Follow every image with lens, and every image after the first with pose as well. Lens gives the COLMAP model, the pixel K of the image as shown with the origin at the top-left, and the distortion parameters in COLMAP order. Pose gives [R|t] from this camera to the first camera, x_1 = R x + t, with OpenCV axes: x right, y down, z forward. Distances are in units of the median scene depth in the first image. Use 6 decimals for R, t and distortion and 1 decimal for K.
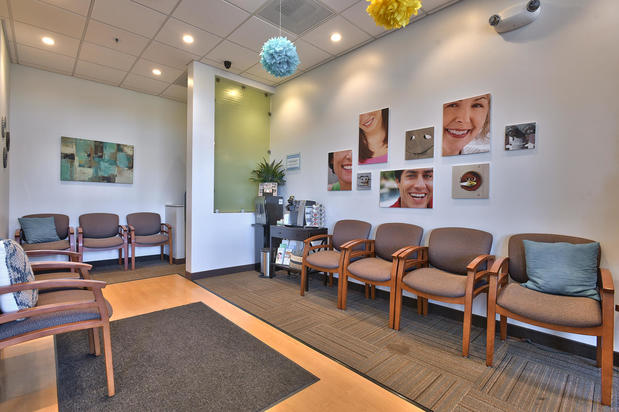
lens RADIAL K [[291.4, 0, 310.7], [0, 291.4, 205.7], [0, 0, 1]] dist [-0.013028, 0.001380]
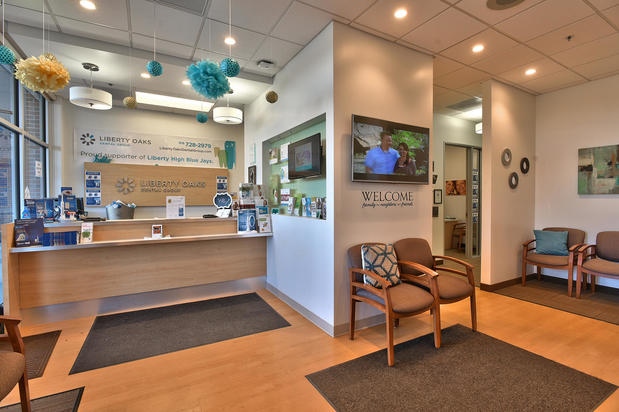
lens RADIAL K [[291.4, 0, 307.3], [0, 291.4, 204.2], [0, 0, 1]] dist [-0.013028, 0.001380]
pose [[-0.241702, 0.007838, -0.970319, 0.408810], [-0.013567, 0.999842, 0.011456, -0.074078], [0.970256, 0.015933, -0.241558, 0.489008]]
